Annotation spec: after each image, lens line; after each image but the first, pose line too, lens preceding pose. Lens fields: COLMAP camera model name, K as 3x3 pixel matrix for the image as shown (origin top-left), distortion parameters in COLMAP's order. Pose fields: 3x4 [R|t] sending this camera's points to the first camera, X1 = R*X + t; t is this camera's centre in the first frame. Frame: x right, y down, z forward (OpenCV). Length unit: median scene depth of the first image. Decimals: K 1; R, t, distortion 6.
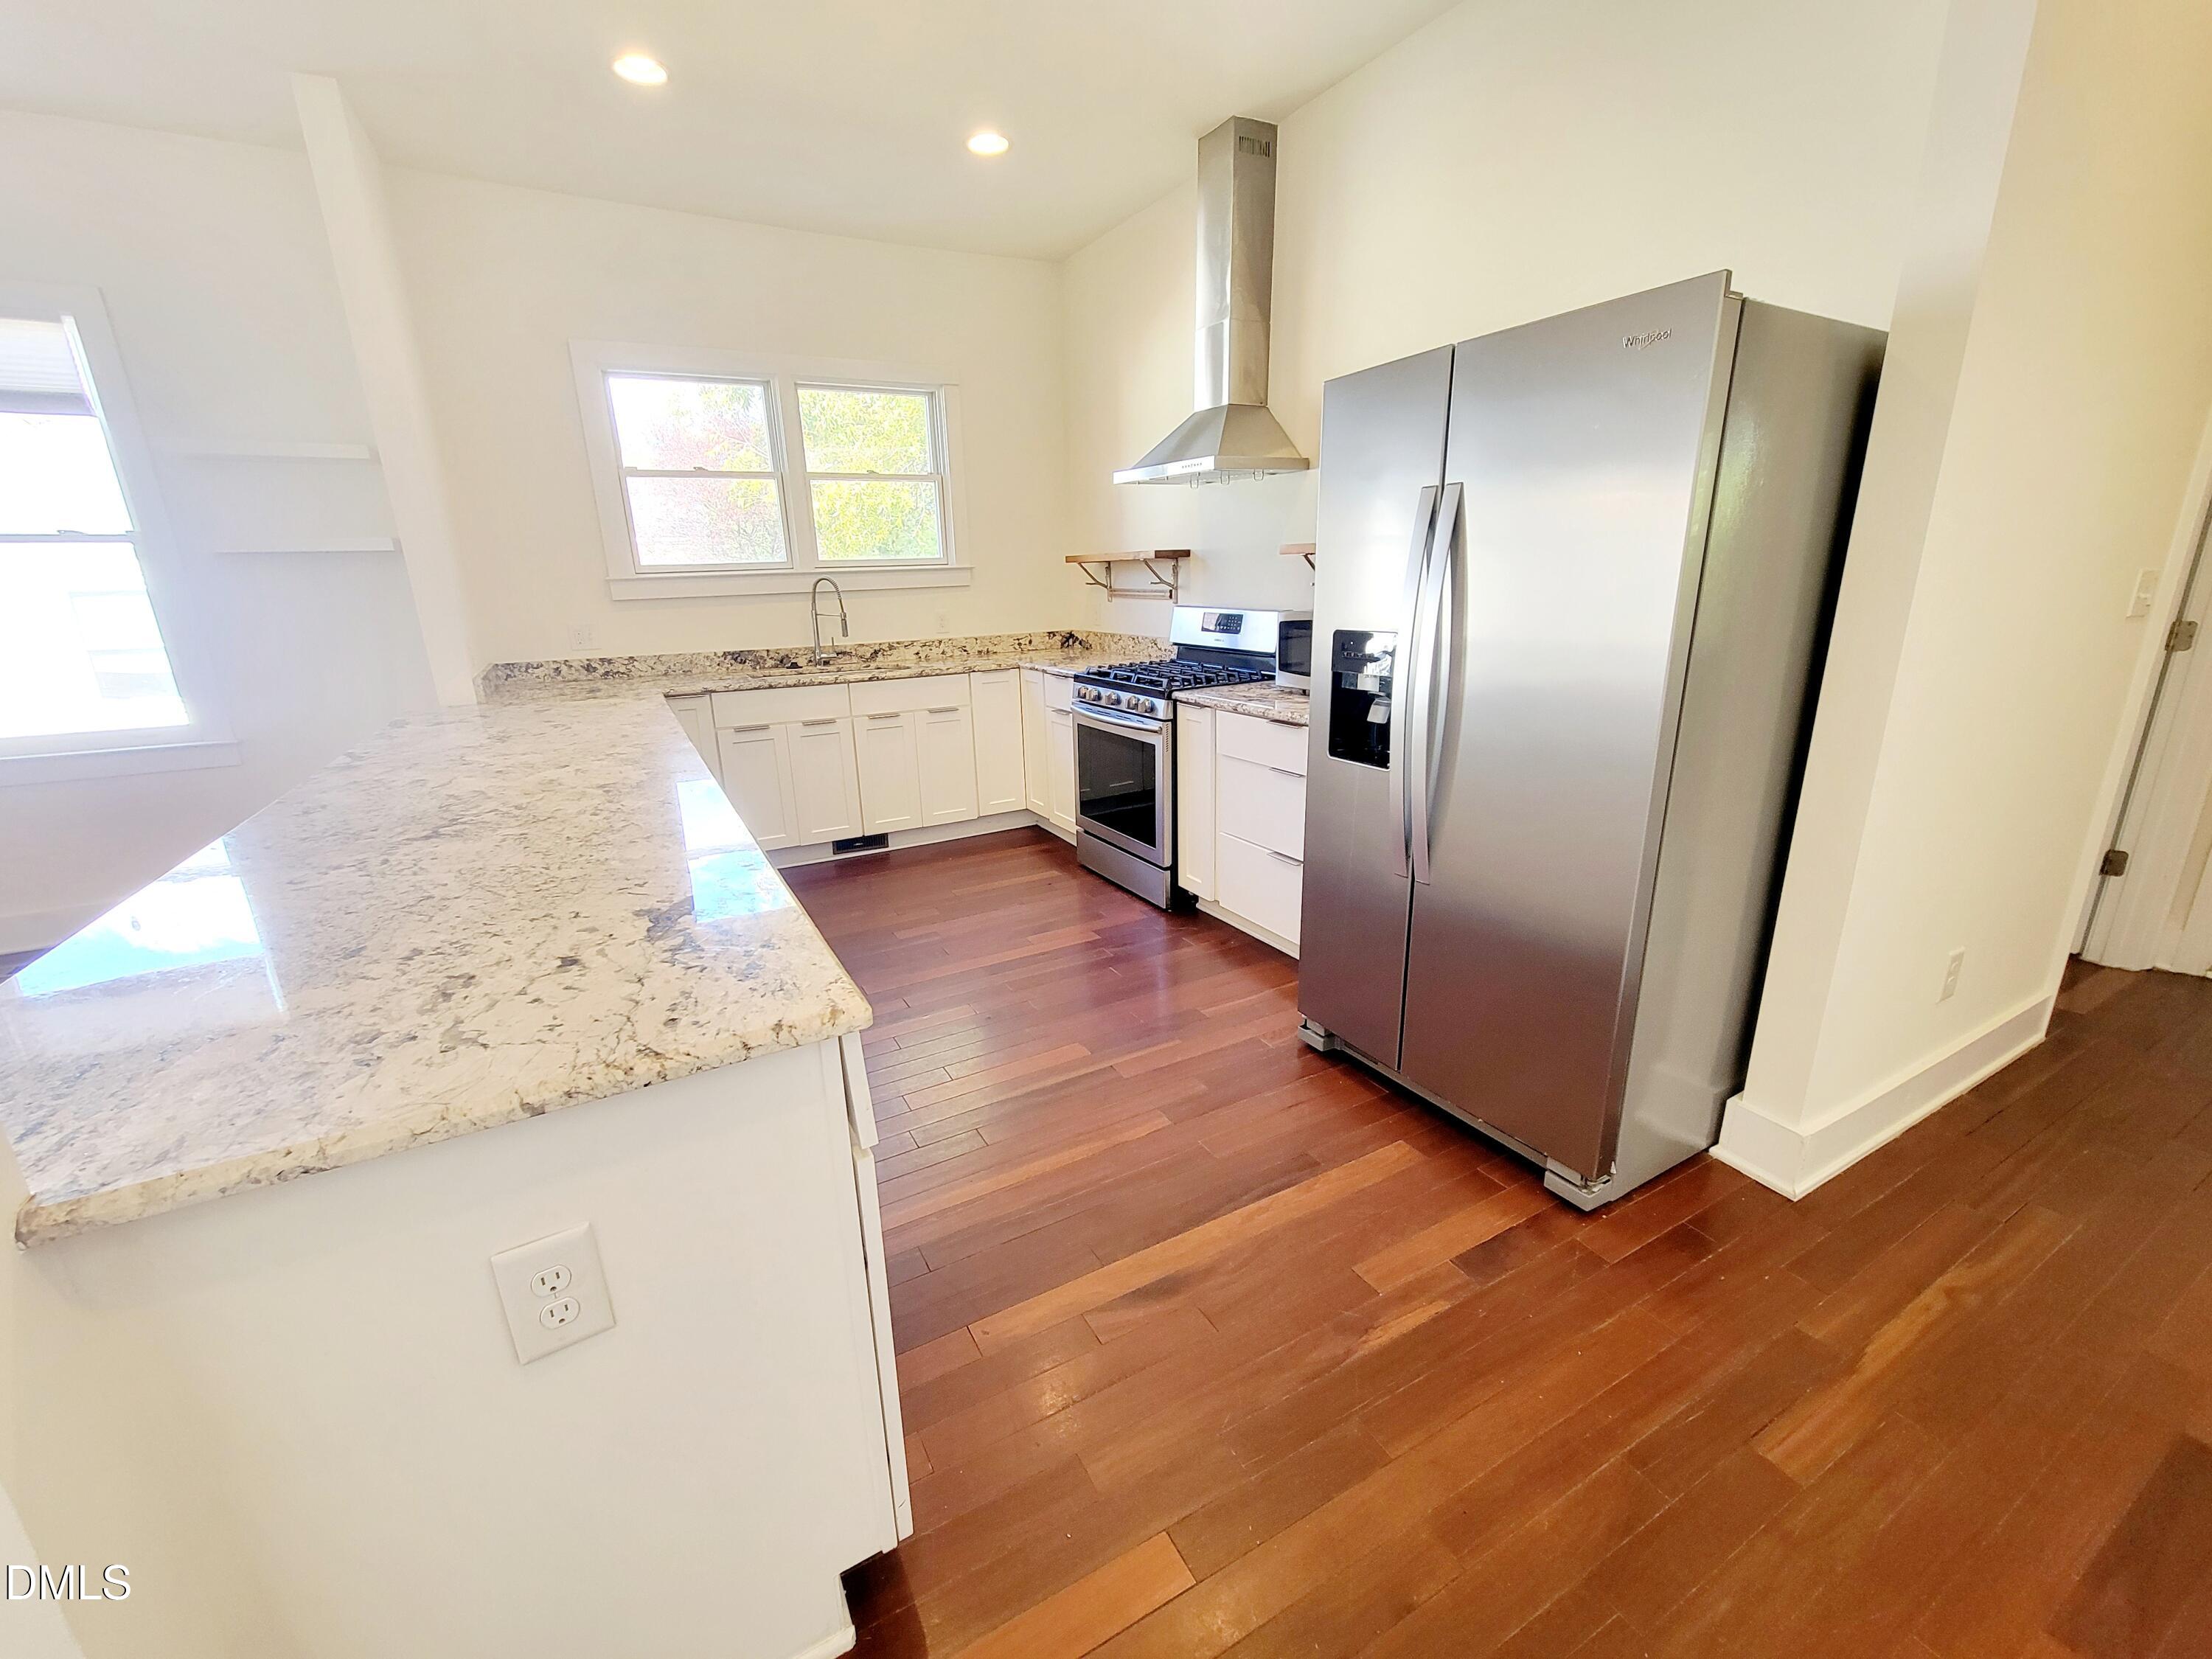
lens RADIAL K [[899.6, 0, 1087.2], [0, 899.6, 833.6], [0, 0, 1]] dist [0.000390, 0.000773]
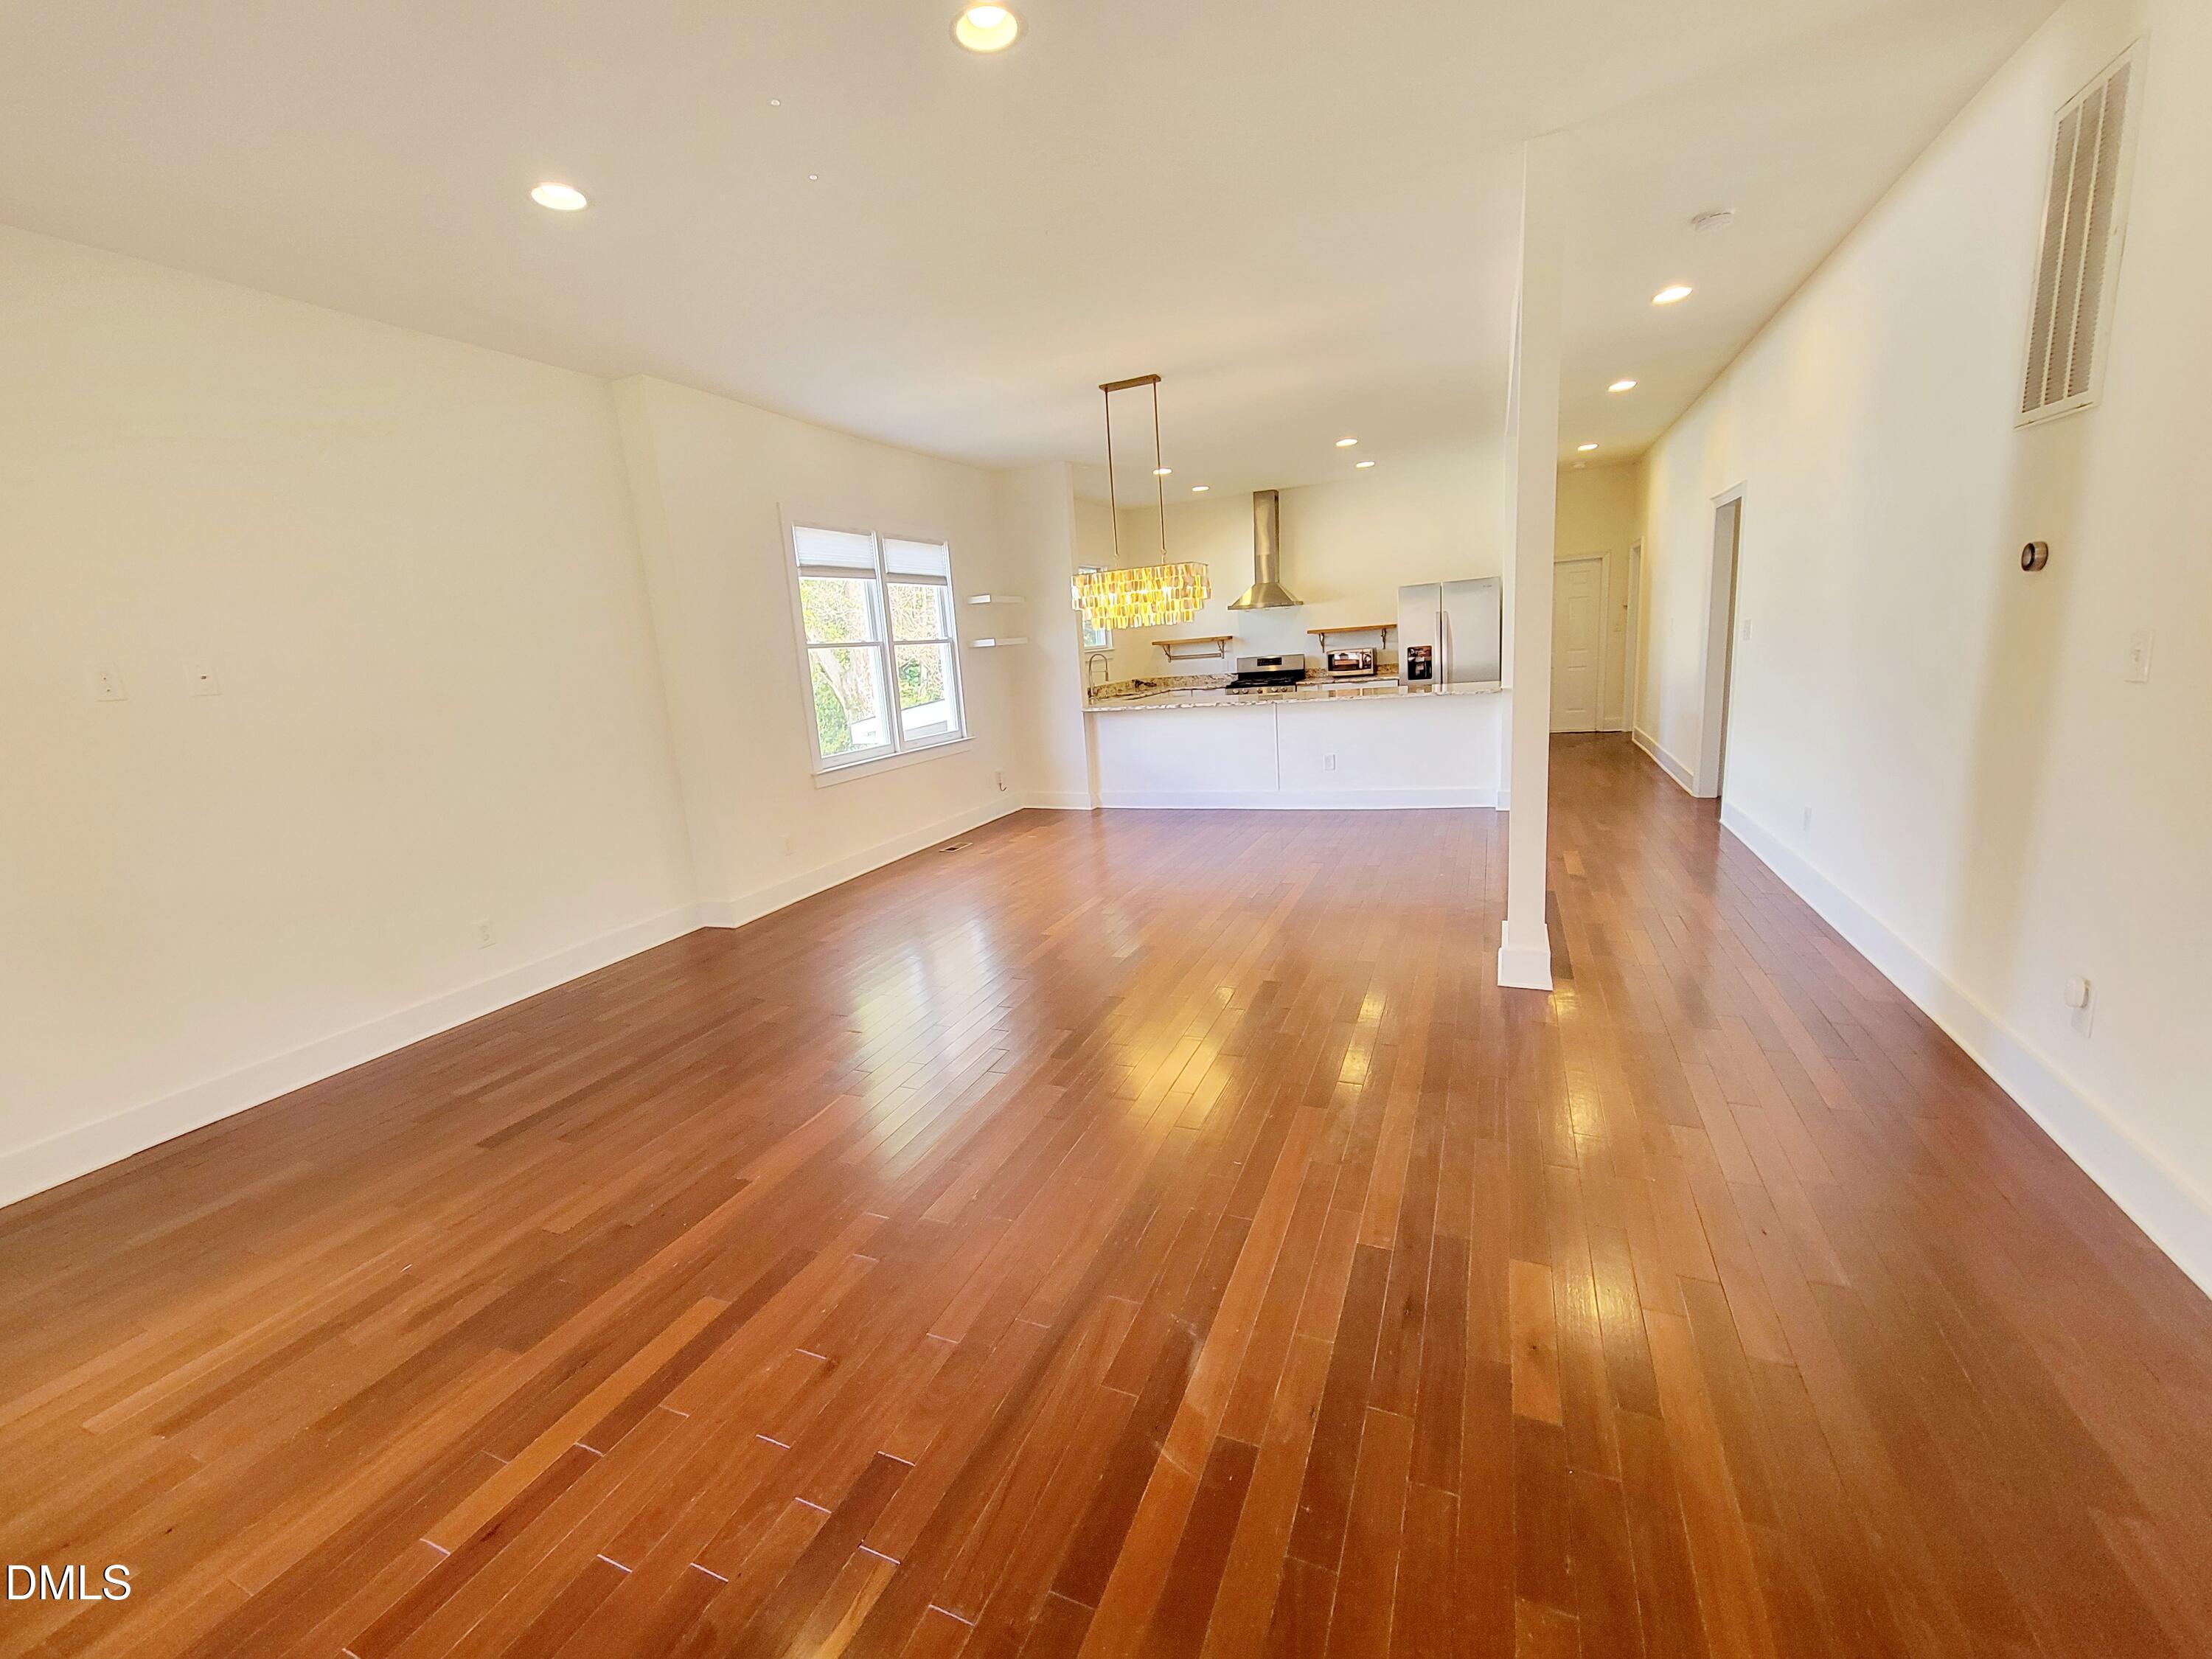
lens RADIAL K [[899.6, 0, 1087.8], [0, 899.6, 828.8], [0, 0, 1]] dist [0.000390, 0.000773]
pose [[0.790993, -0.152000, 0.592643, -1.651387], [0.221336, 0.974132, -0.045571, 0.209177], [-0.570386, 0.167219, 0.804175, -0.624562]]
